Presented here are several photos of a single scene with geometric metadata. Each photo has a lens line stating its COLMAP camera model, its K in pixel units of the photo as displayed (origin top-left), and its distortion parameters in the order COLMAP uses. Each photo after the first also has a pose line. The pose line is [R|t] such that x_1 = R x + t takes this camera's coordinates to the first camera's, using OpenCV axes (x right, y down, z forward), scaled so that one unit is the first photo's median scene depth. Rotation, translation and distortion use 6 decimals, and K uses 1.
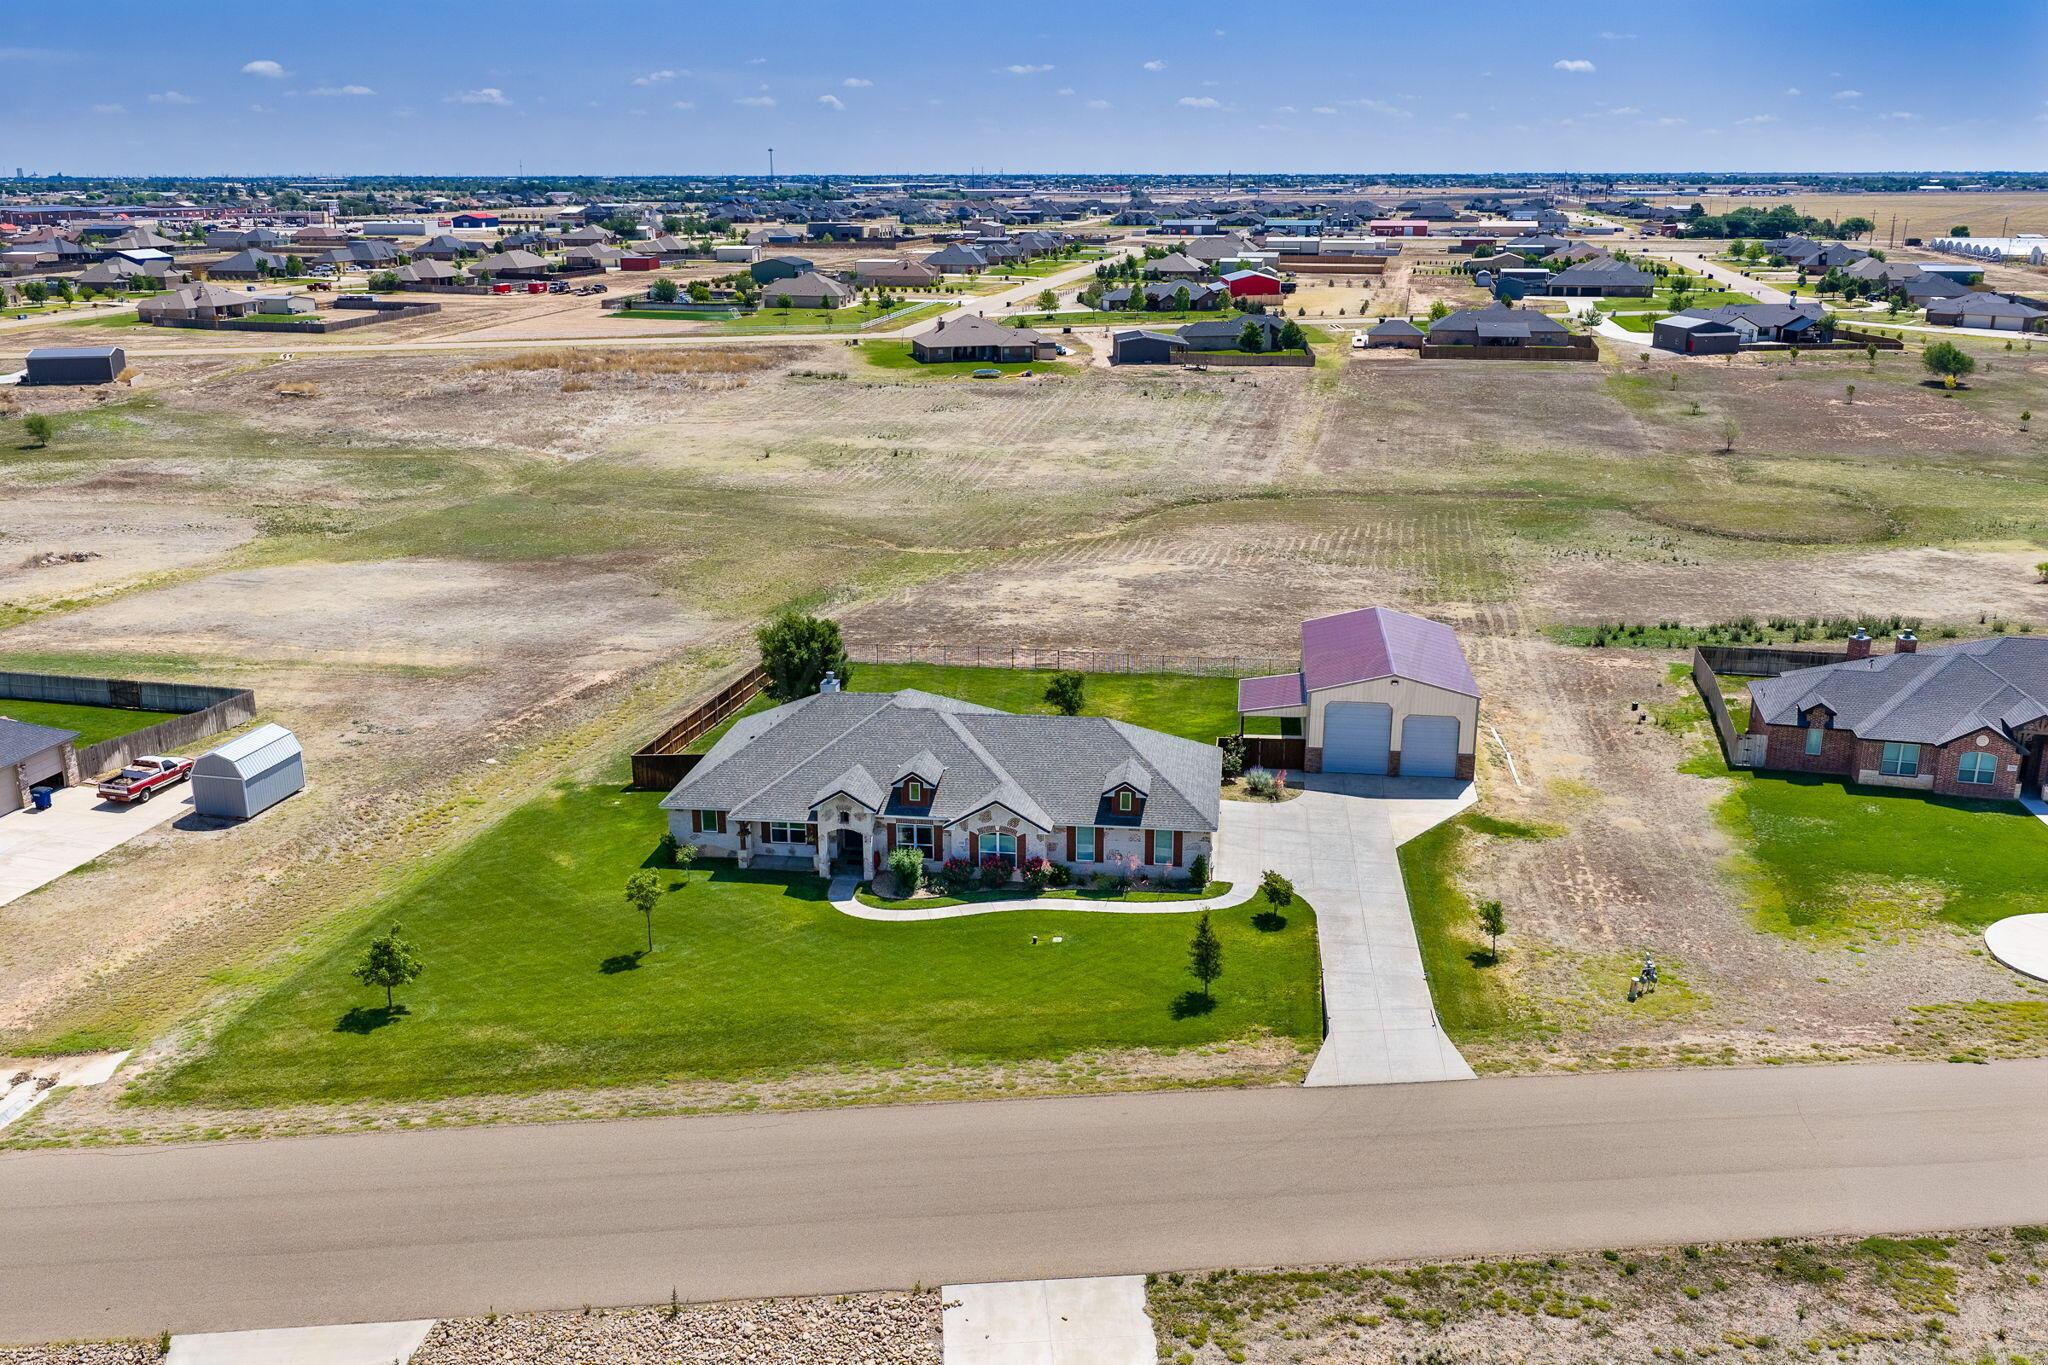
lens RADIAL K [[1691.5, 0, 1024.0], [0, 1691.5, 682.5], [0, 0, 1]] dist [0.020104, -0.036158]
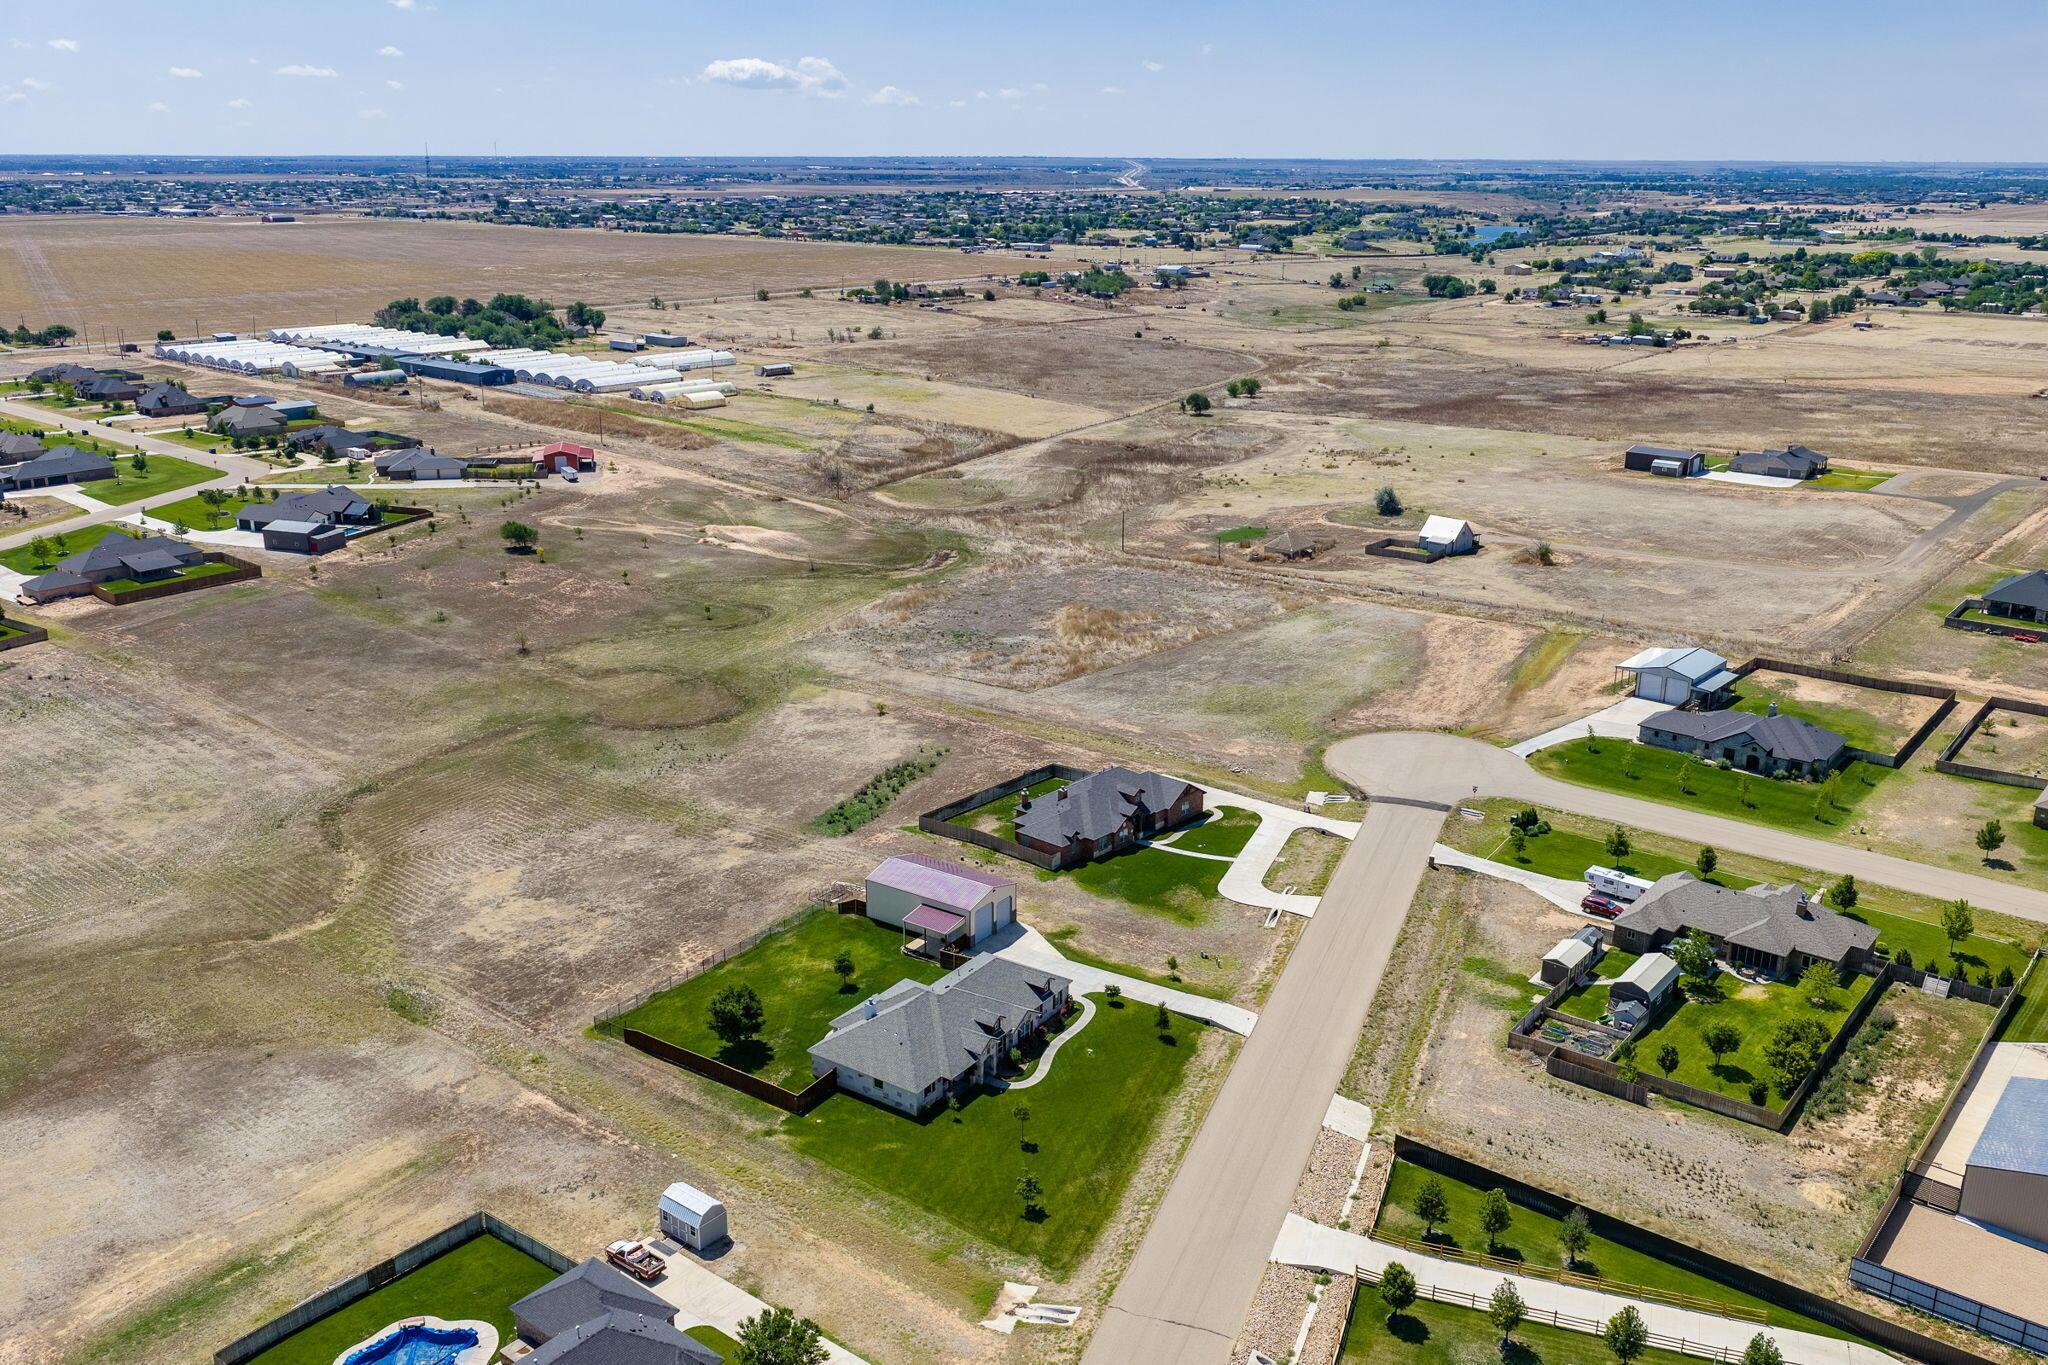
lens RADIAL K [[1691.5, 0, 1024.0], [0, 1691.5, 682.5], [0, 0, 1]] dist [0.020104, -0.036158]
pose [[0.450006, -0.262336, 0.853624, -1.718051], [0.251974, 0.954339, 0.160455, -0.663881], [-0.856740, 0.142885, 0.495560, -0.121226]]
